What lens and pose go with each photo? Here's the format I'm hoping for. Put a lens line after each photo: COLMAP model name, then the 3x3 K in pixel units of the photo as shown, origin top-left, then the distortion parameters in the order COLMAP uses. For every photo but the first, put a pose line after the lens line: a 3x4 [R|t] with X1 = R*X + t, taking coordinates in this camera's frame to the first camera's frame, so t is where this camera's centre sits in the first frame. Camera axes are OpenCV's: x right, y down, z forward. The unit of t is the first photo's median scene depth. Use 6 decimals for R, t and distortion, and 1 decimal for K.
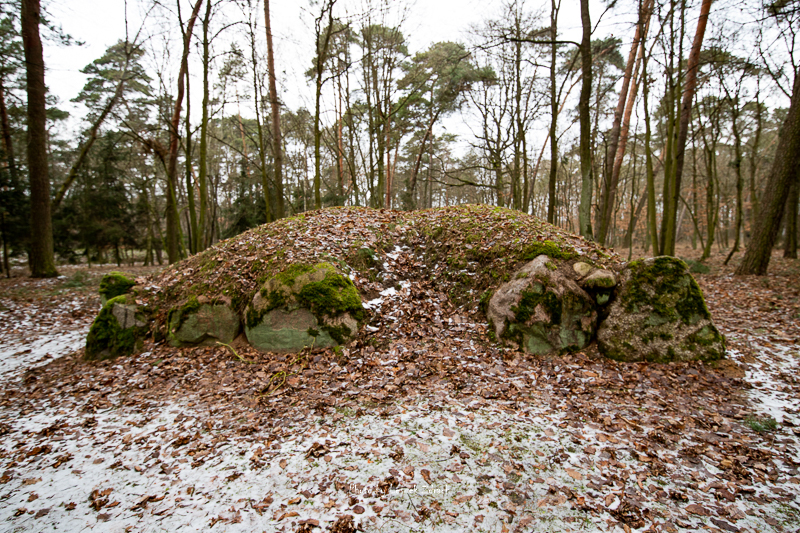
lens RADIAL K [[419.6, 0, 400.0], [0, 419.6, 266.5], [0, 0, 1]] dist [-0.013741, -0.001261]
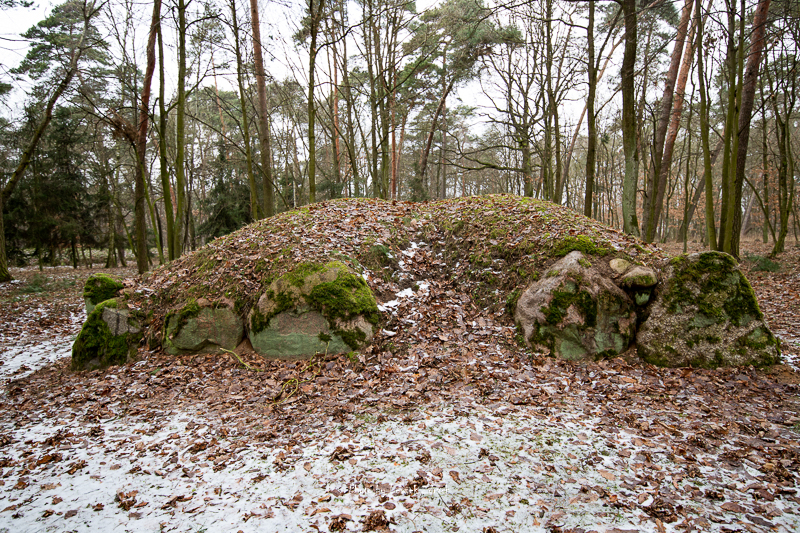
lens RADIAL K [[503.0, 0, 400.0], [0, 503.0, 266.5], [0, 0, 1]] dist [0.000243, 0.002626]
pose [[0.999851, -0.007648, -0.015444, -0.026434], [0.007648, 0.999971, -0.000060, 0.003890], [0.015444, -0.000058, 0.999881, -0.108036]]
